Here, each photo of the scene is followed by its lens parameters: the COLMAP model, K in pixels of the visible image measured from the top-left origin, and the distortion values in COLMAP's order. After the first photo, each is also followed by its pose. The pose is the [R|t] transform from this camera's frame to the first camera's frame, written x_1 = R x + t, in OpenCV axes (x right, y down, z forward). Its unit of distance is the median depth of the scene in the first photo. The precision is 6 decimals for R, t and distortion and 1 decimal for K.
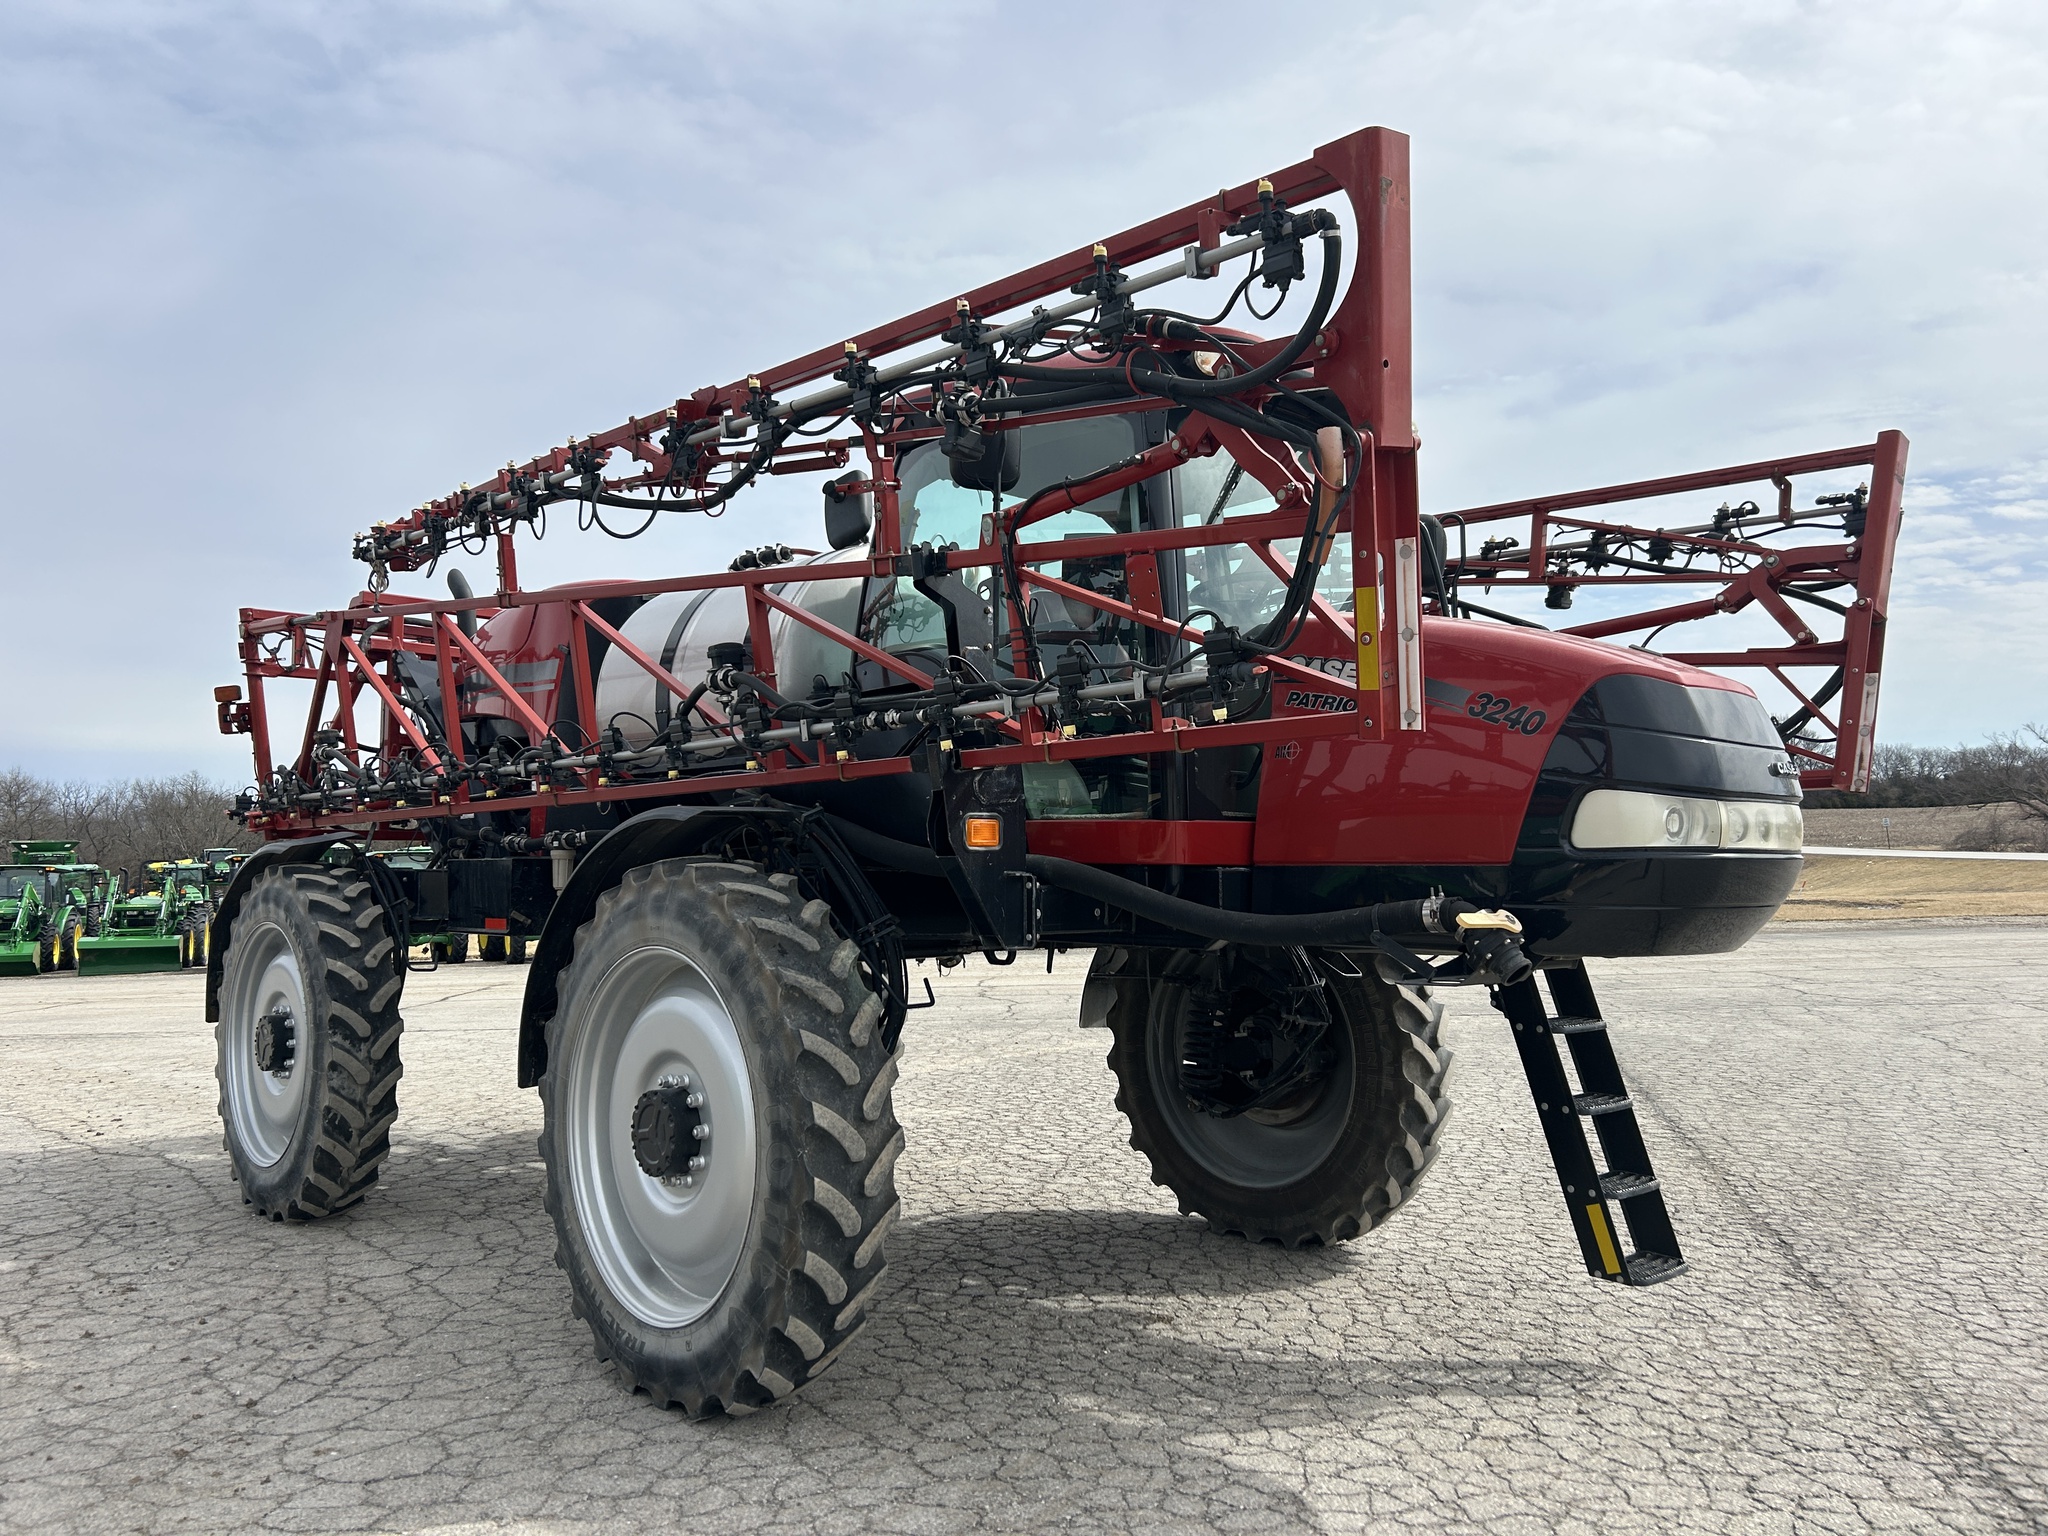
lens RADIAL K [[1545.1, 0, 1025.7], [0, 1545.1, 834.4], [0, 0, 1]] dist [0.065273, -0.069746]
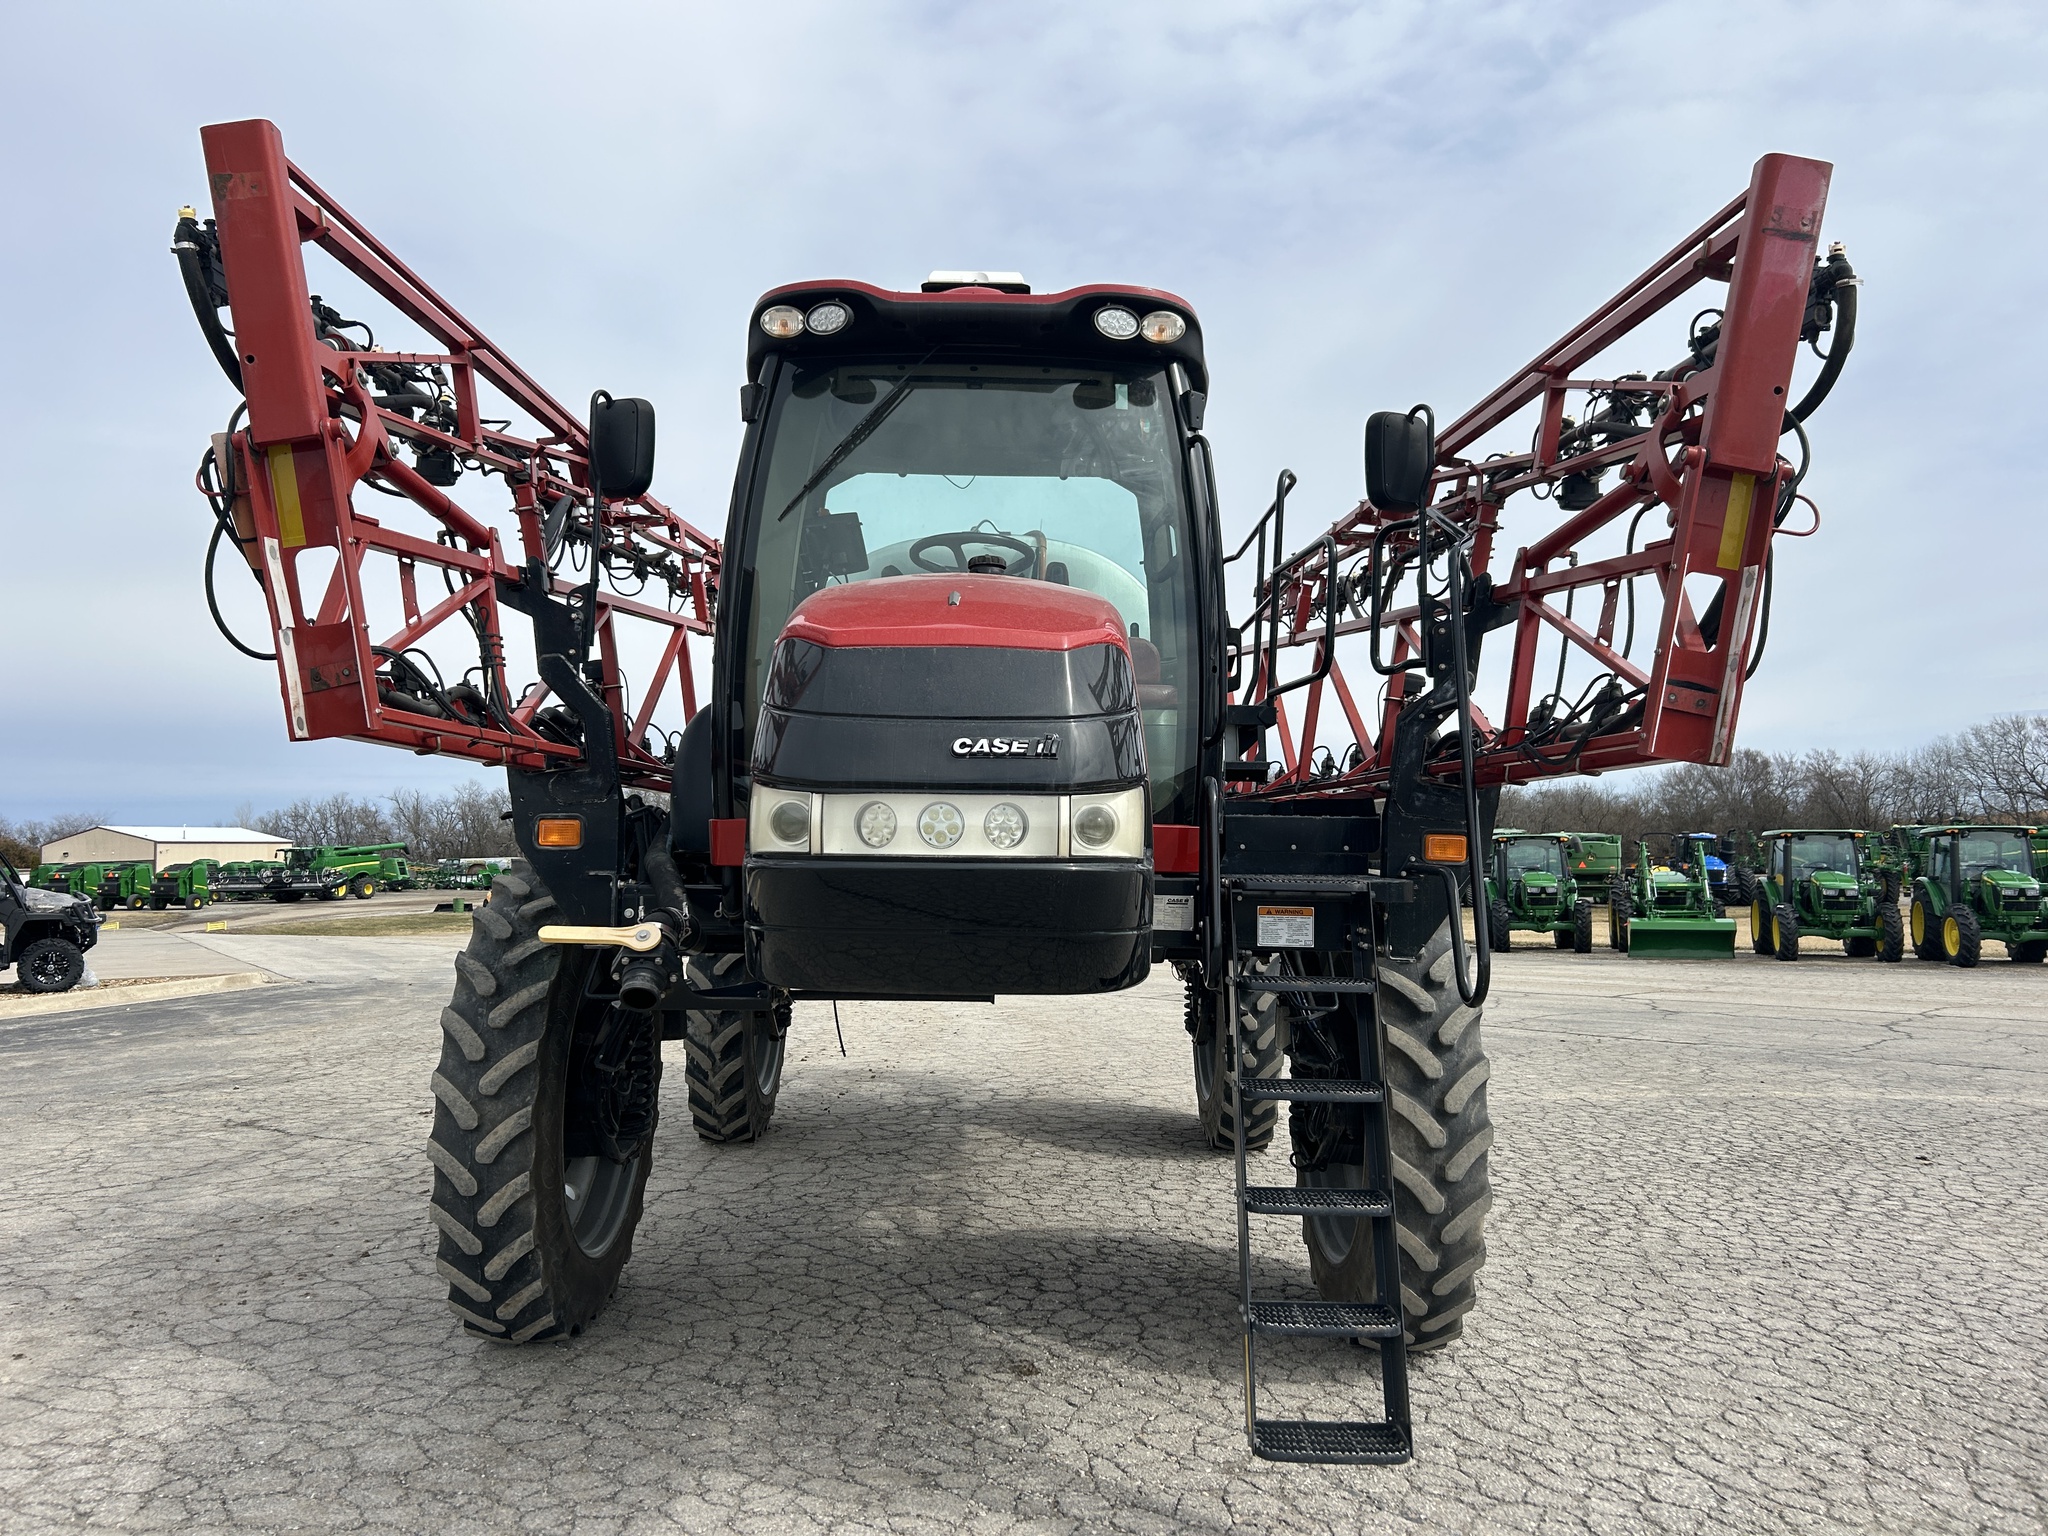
lens RADIAL K [[1566.1, 0, 1017.9], [0, 1566.1, 839.0], [0, 0, 1]] dist [0.084565, -0.092514]
pose [[0.728519, 0.008604, -0.684971, 0.634197], [0.000064, 0.999920, 0.012628, -0.006792], [0.685025, -0.009244, 0.728461, 0.300725]]
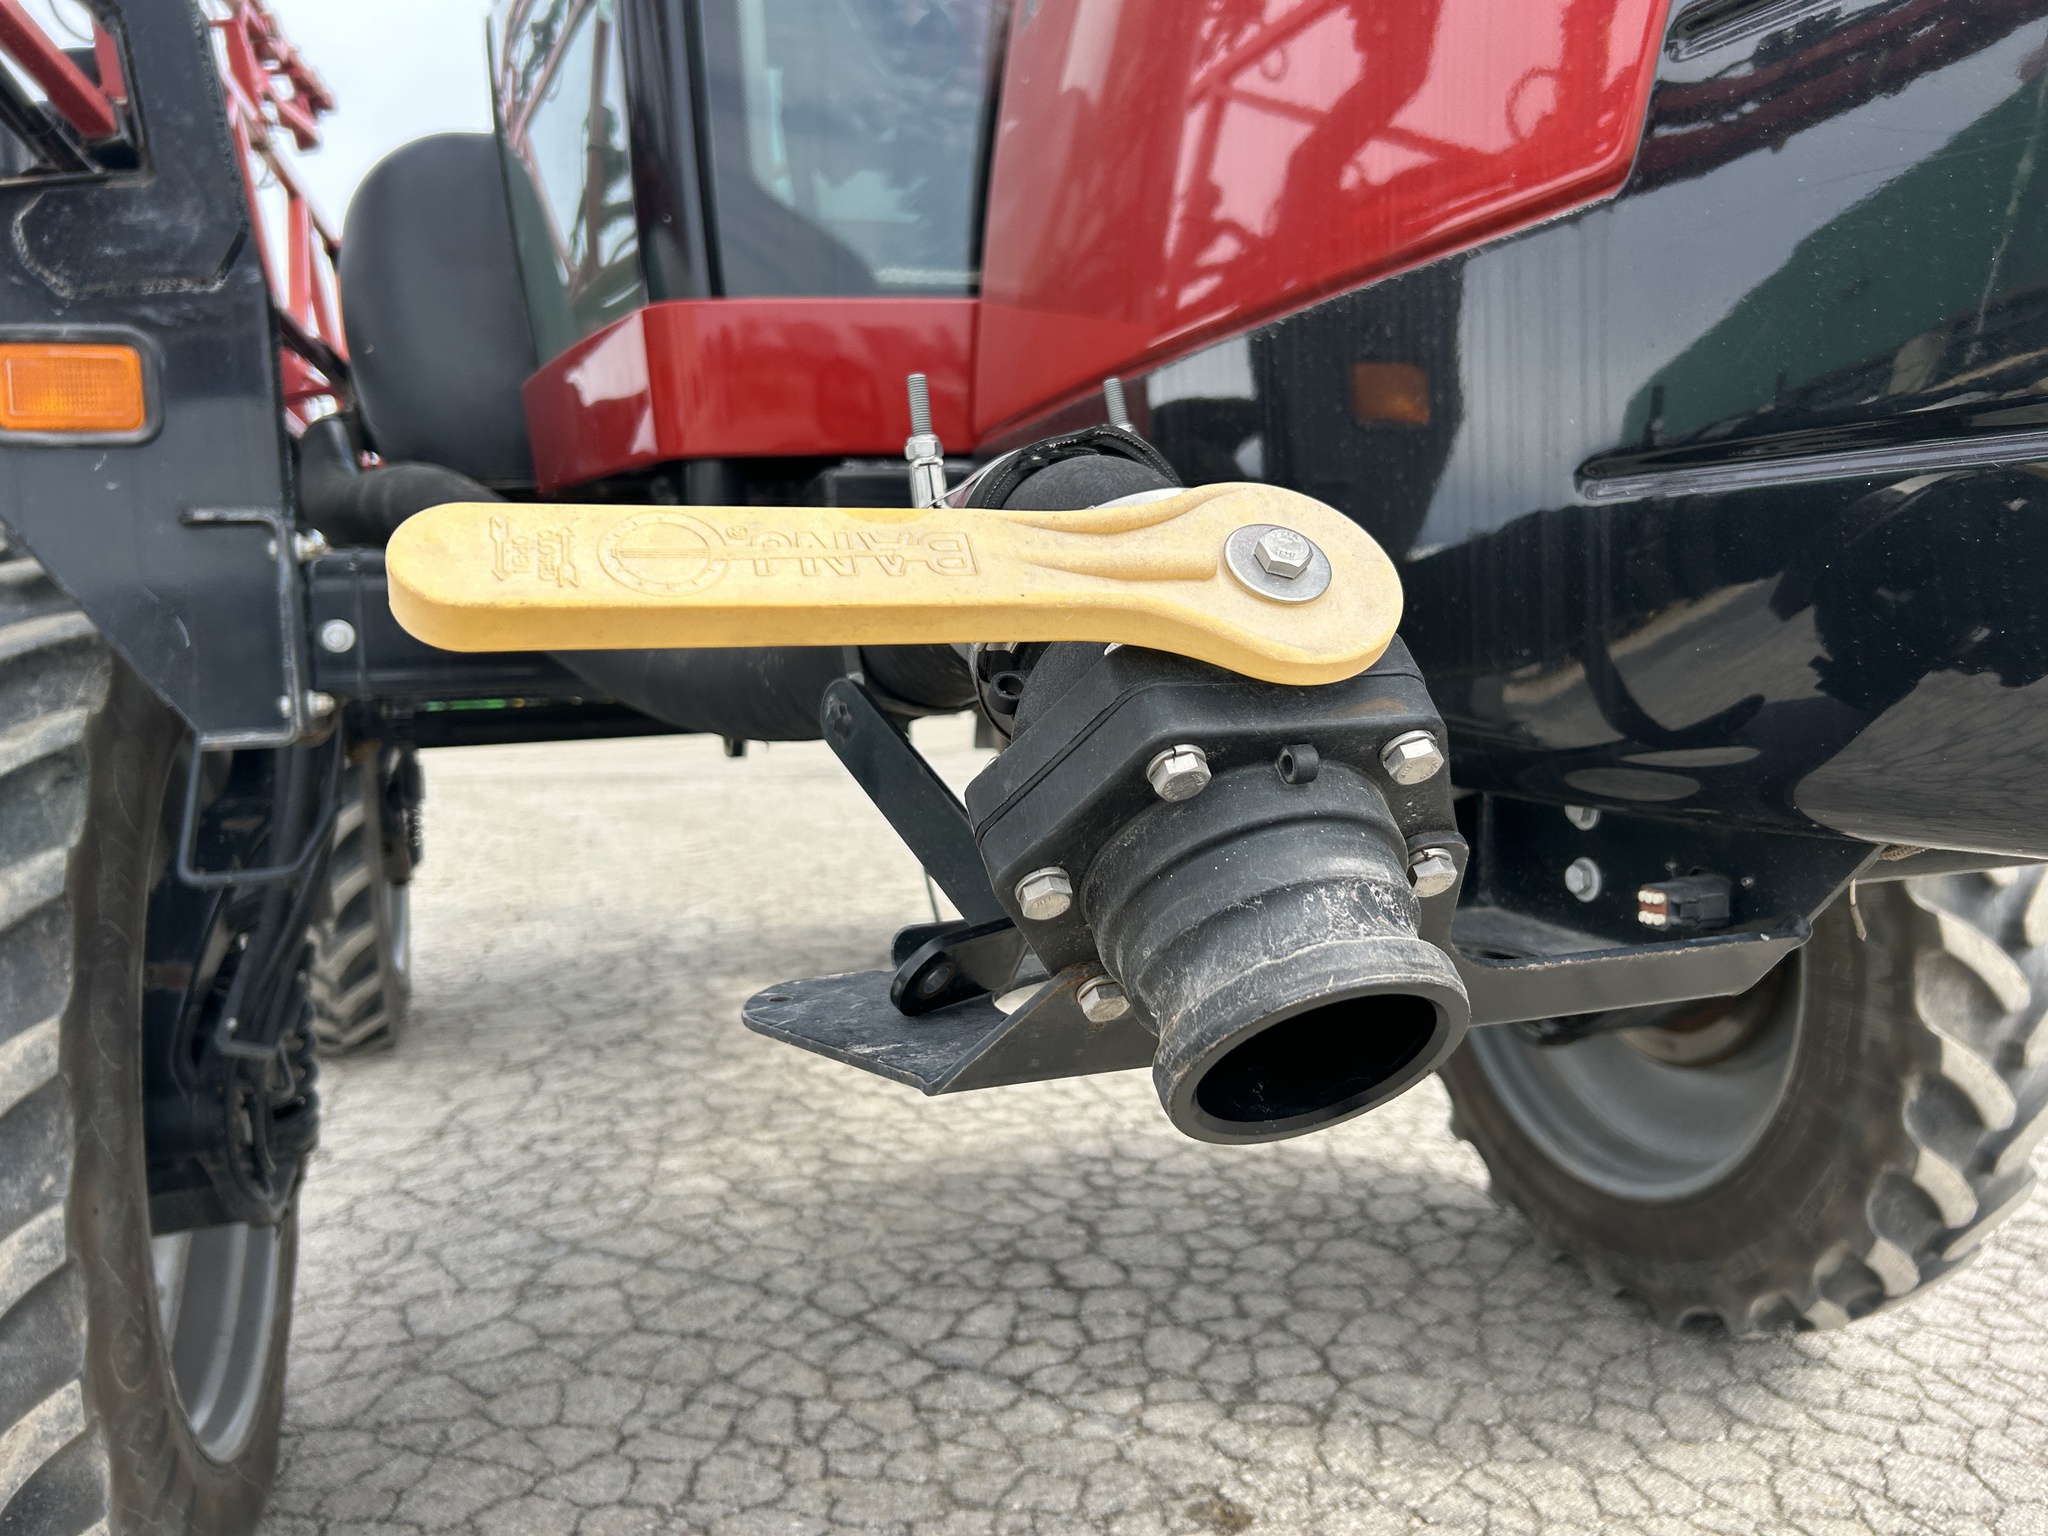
lens RADIAL K [[1560.5, 0, 1044.5], [0, 1560.5, 798.5], [0, 0, 1]] dist [0.059950, -0.059322]
pose [[0.908254, 0.021517, -0.417866, 0.205464], [0.039603, 0.989773, 0.137047, 0.032334], [0.416541, -0.141022, 0.898113, 0.531201]]
